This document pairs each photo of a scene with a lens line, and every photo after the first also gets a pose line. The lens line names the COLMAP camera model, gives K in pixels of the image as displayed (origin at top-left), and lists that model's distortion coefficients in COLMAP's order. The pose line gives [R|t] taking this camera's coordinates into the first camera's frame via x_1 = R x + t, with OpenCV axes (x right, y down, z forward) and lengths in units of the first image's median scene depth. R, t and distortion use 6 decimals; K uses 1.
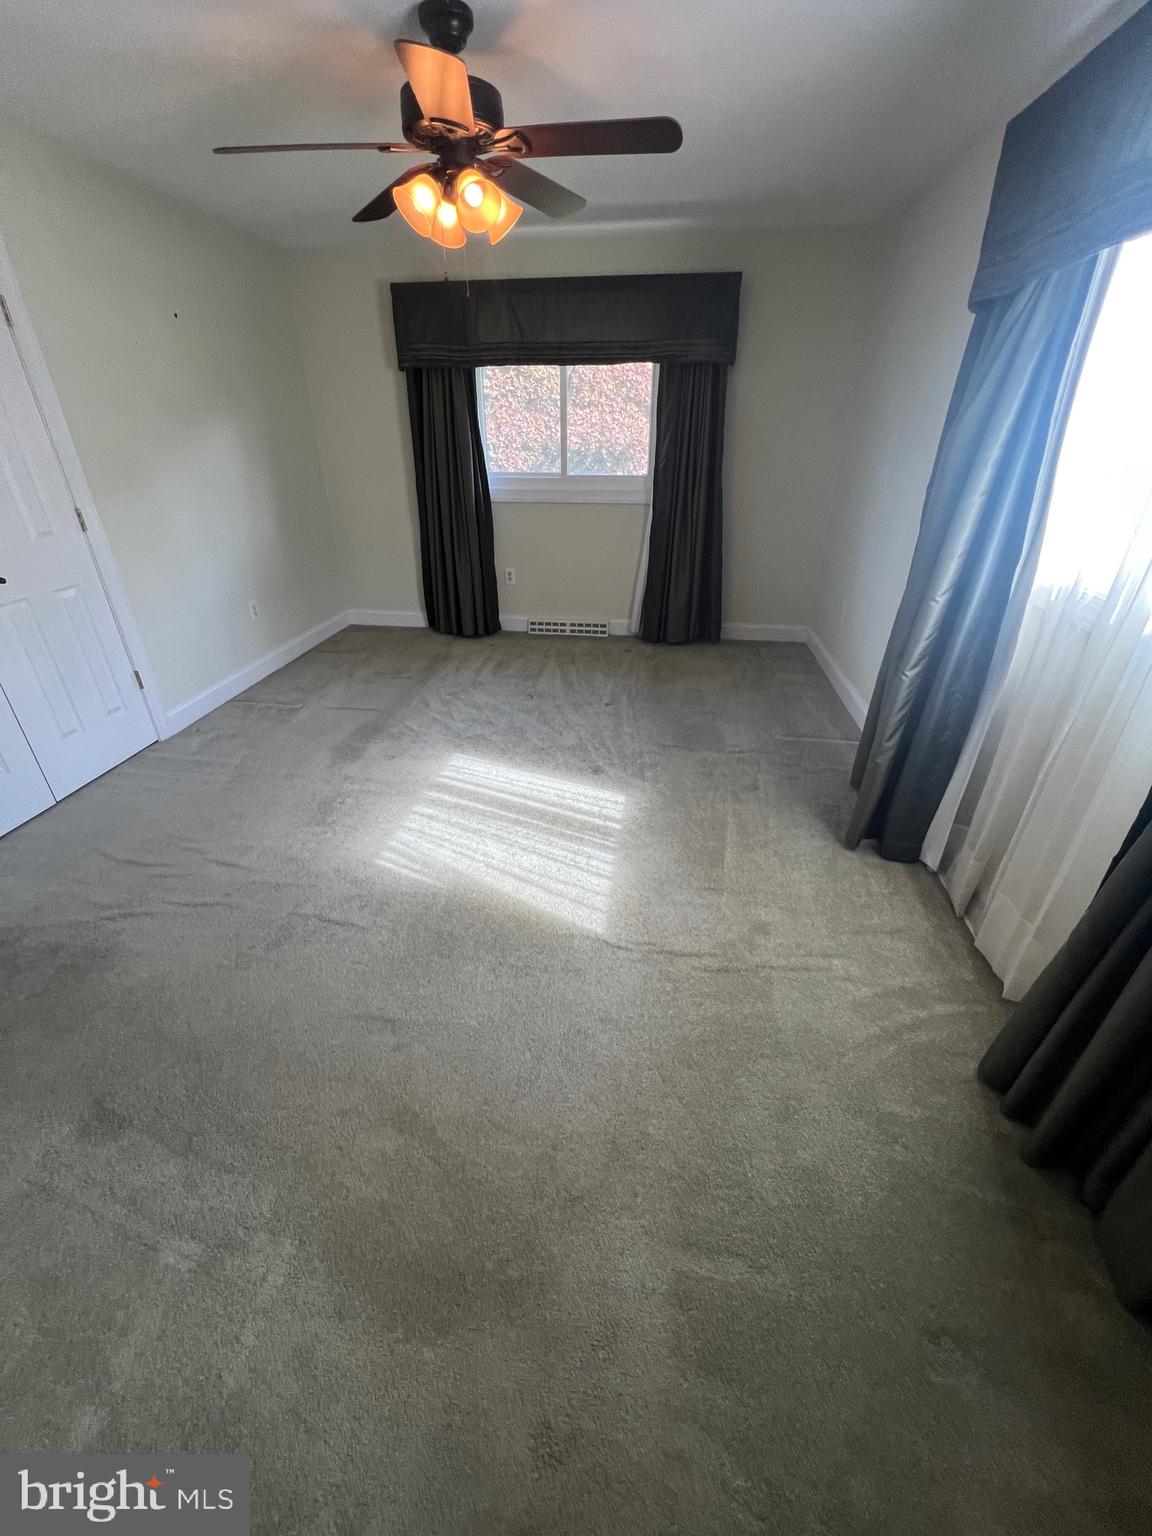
lens RADIAL K [[617.0, 0, 571.3], [0, 617.0, 766.2], [0, 0, 1]] dist [-0.000924, 0.000607]
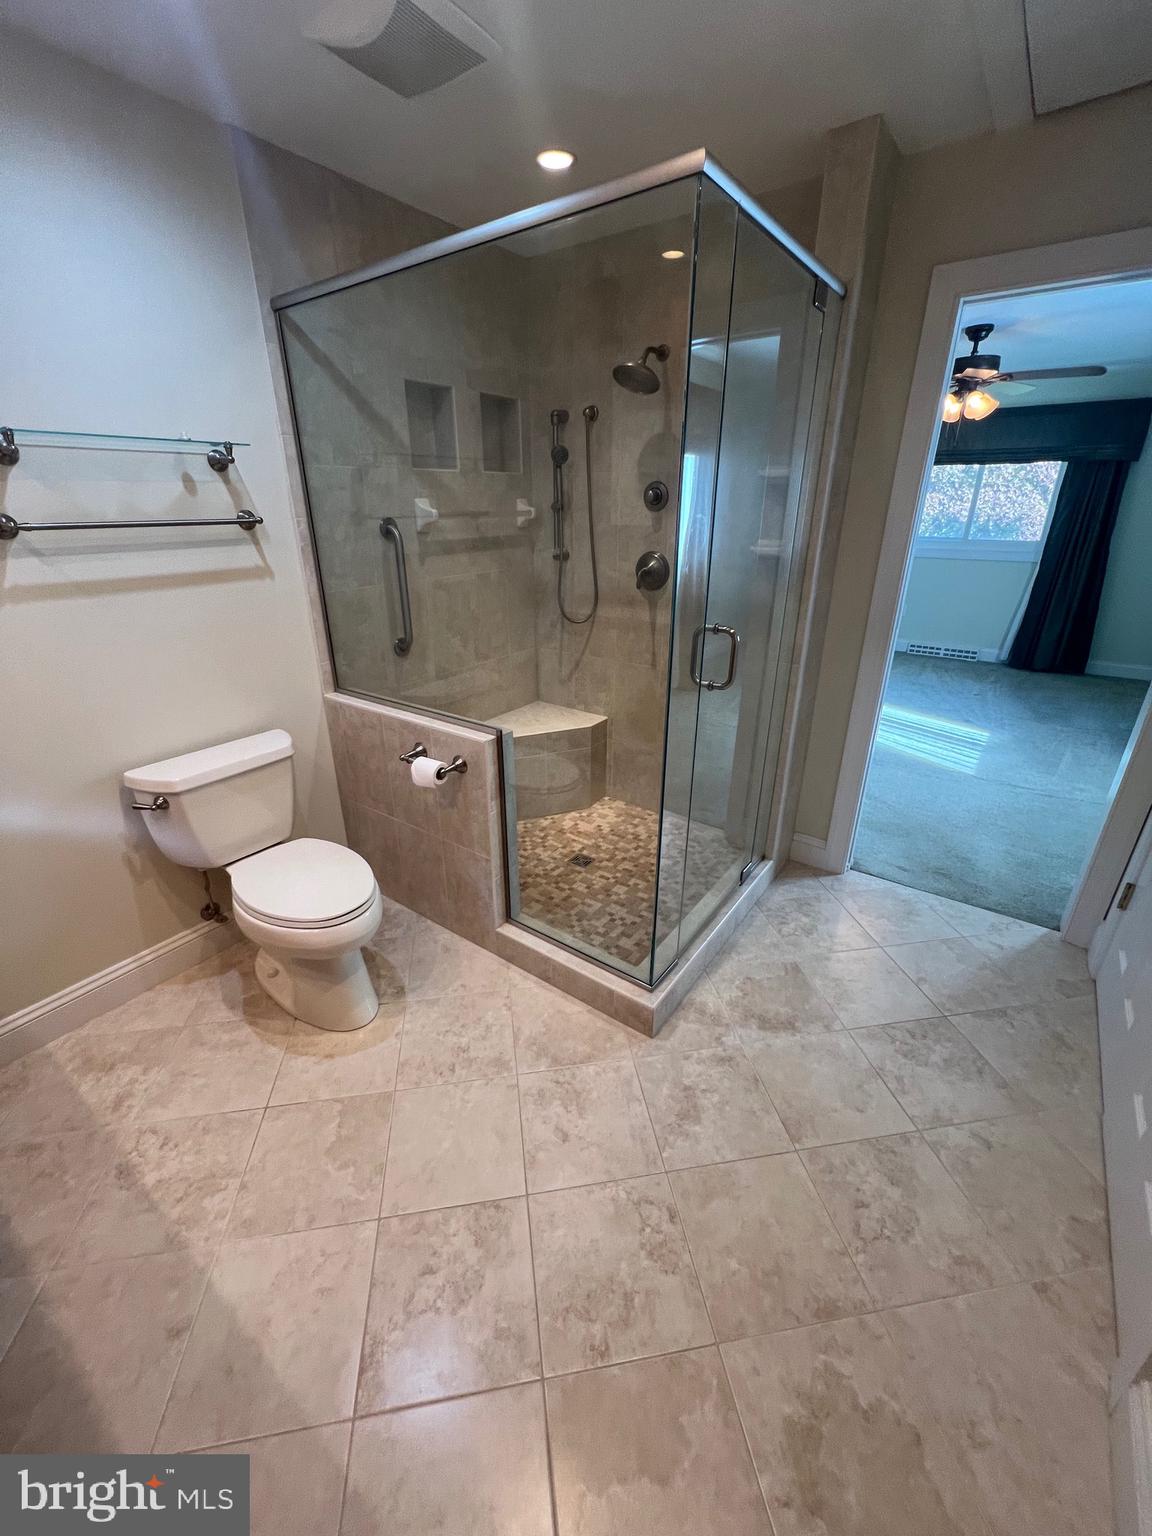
lens RADIAL K [[617.0, 0, 571.3], [0, 617.0, 766.2], [0, 0, 1]] dist [-0.000924, 0.000607]
pose [[0.881440, 0.186756, -0.433805, -0.130050], [-0.226420, 0.973162, -0.041107, 0.370893], [0.414485, 0.134455, 0.900069, -0.718133]]
